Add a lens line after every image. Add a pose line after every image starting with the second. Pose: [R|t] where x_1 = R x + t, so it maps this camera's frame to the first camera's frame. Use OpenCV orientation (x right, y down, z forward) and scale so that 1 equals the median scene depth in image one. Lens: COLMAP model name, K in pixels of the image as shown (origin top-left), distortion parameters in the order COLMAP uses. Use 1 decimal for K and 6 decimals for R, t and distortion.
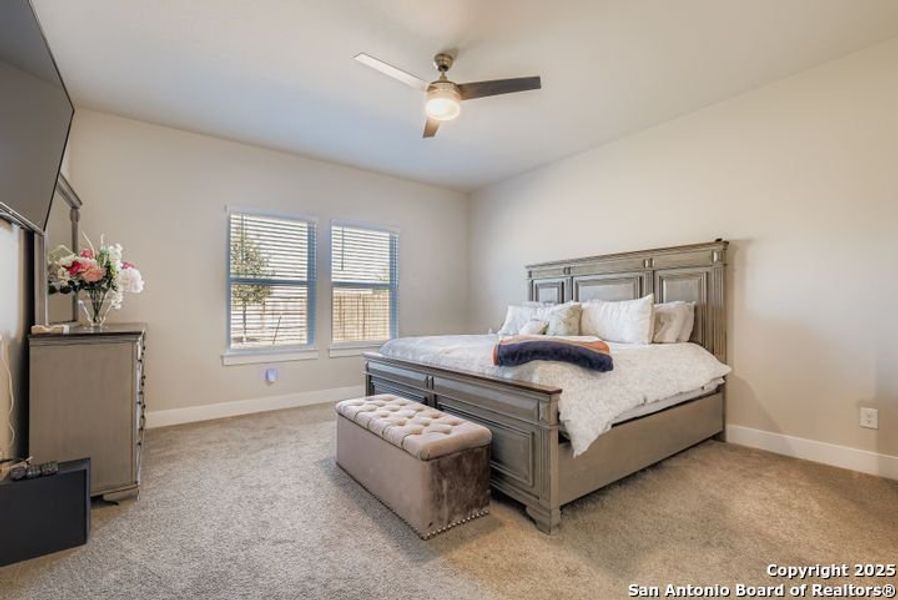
lens RADIAL K [[394.6, 0, 442.6], [0, 394.6, 305.5], [0, 0, 1]] dist [-0.002545, -0.000511]
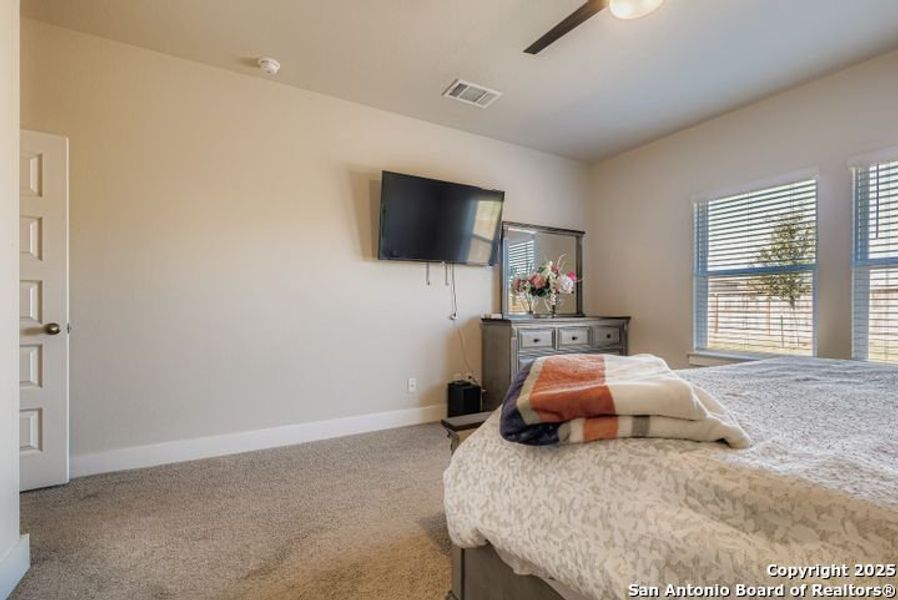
lens RADIAL K [[394.6, 0, 442.6], [0, 394.6, 305.5], [0, 0, 1]] dist [-0.002545, -0.000511]
pose [[-0.122887, -0.003211, -0.992415, 0.464828], [0.008243, 0.999957, -0.004256, 0.007213], [0.992386, -0.008703, -0.122855, 0.508981]]
